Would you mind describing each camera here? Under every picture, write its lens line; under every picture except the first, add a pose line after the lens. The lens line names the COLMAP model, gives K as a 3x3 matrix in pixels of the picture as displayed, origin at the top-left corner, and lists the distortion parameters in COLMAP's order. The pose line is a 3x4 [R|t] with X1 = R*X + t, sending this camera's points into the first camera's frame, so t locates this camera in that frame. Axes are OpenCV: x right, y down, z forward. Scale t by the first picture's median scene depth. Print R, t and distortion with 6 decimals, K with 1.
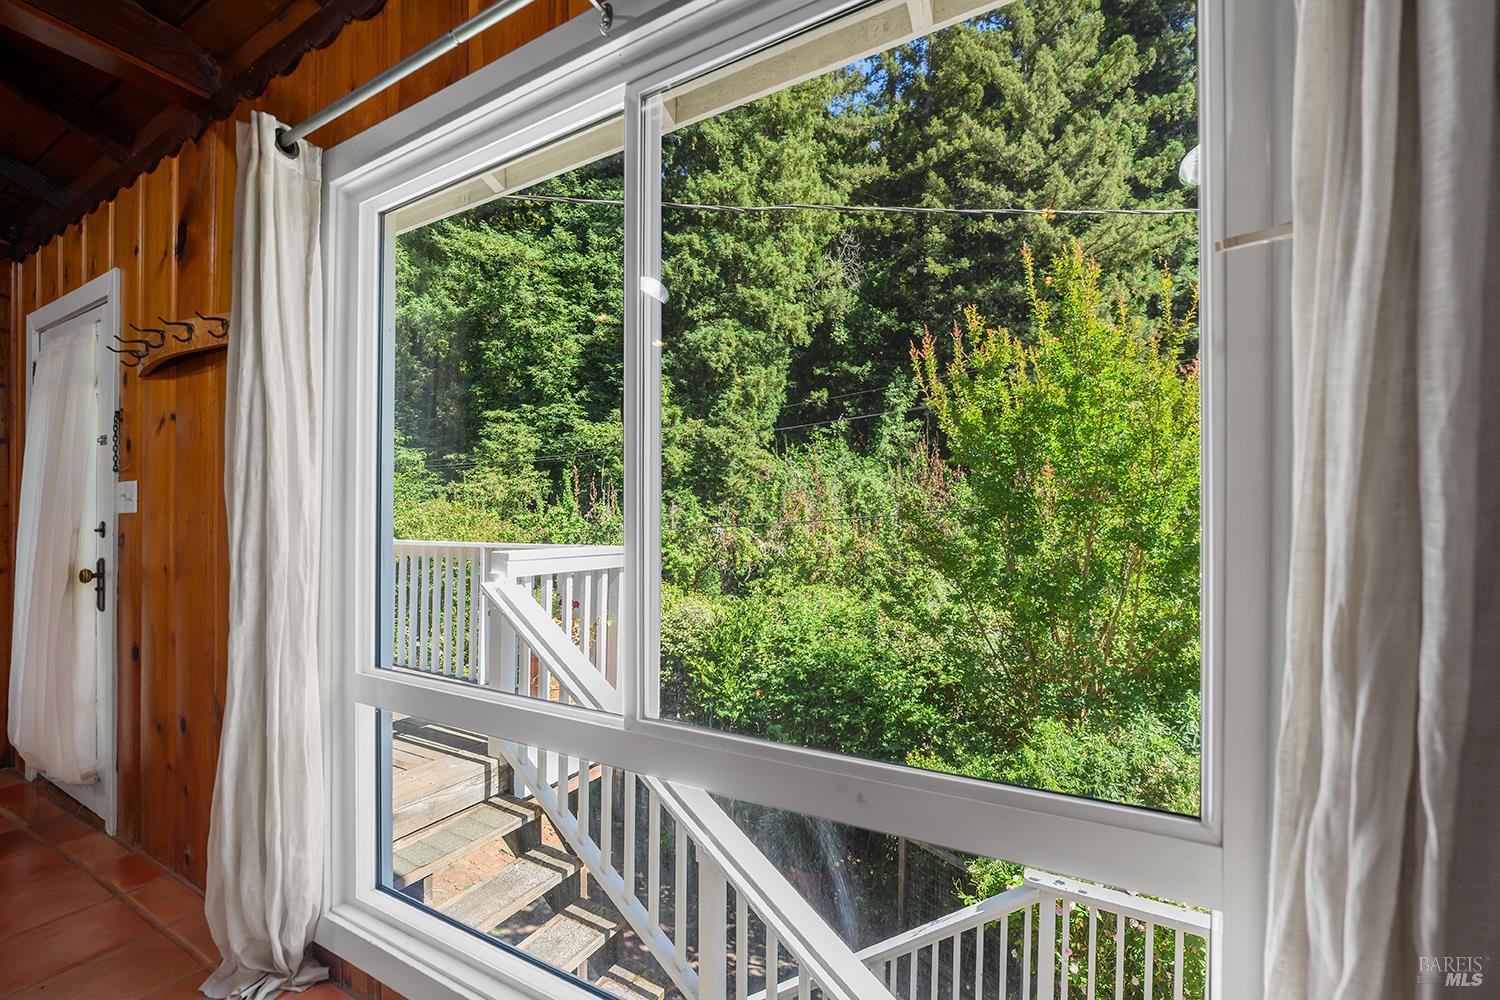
lens RADIAL K [[601.5, 0, 747.6], [0, 601.5, 527.9], [0, 0, 1]] dist [-0.007454, 0.001293]
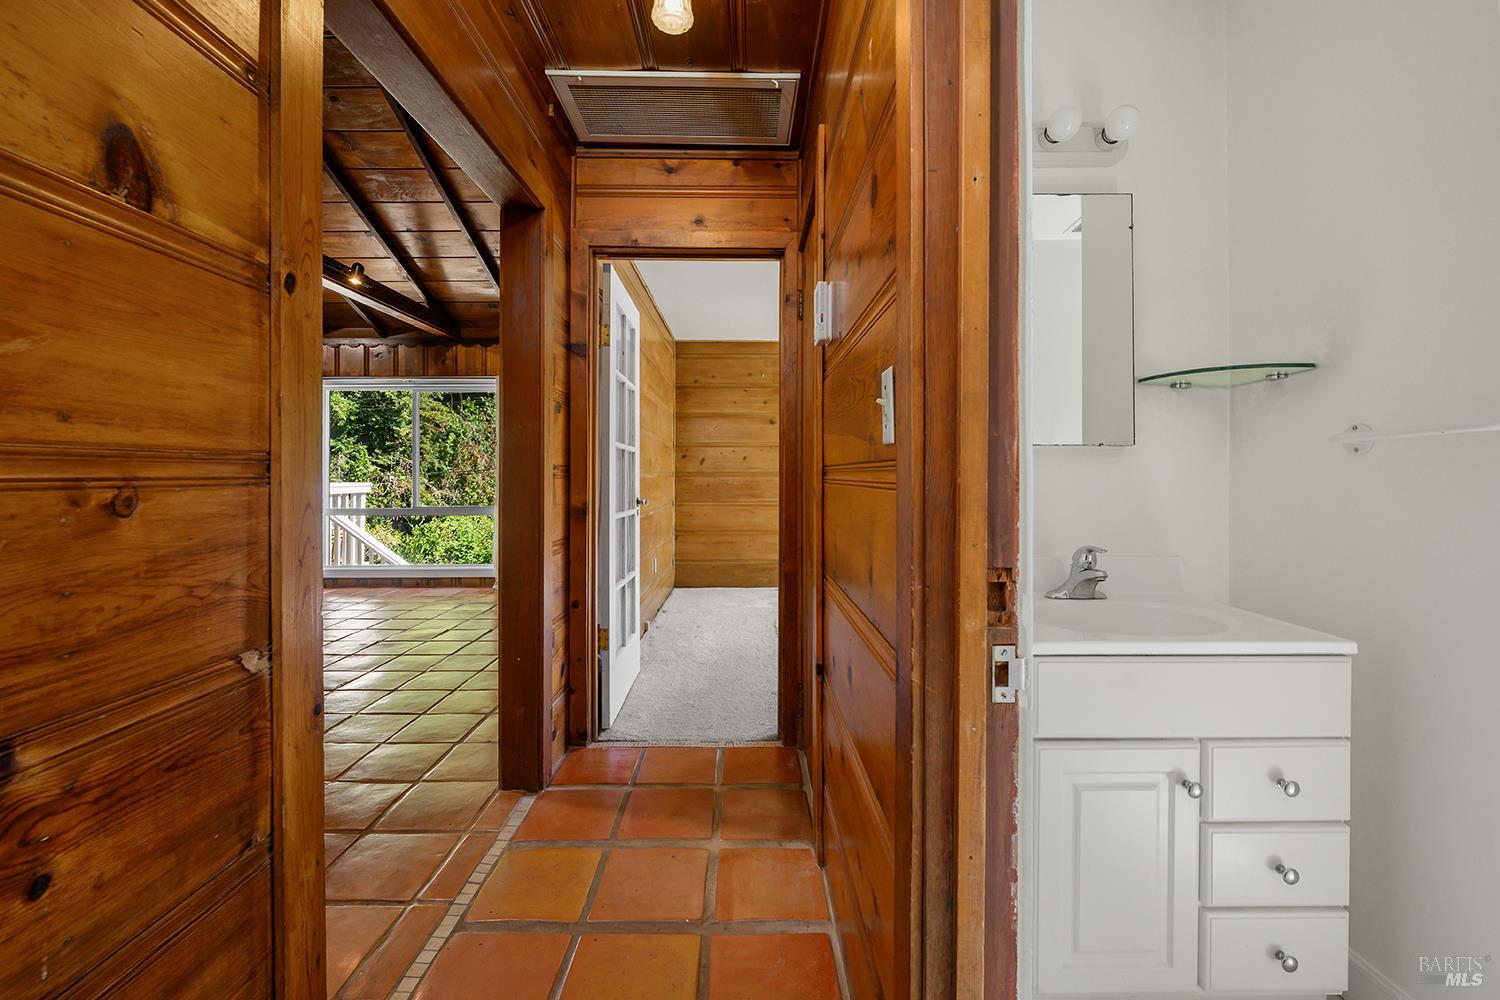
lens RADIAL K [[601.5, 0, 754.4], [0, 601.5, 474.7], [0, 0, 1]] dist [-0.007454, 0.001293]
pose [[0.871622, 0.002725, 0.490170, -0.006793], [-0.000389, 0.999988, -0.004869, 0.001378], [-0.490178, 0.004053, 0.871613, -0.206010]]
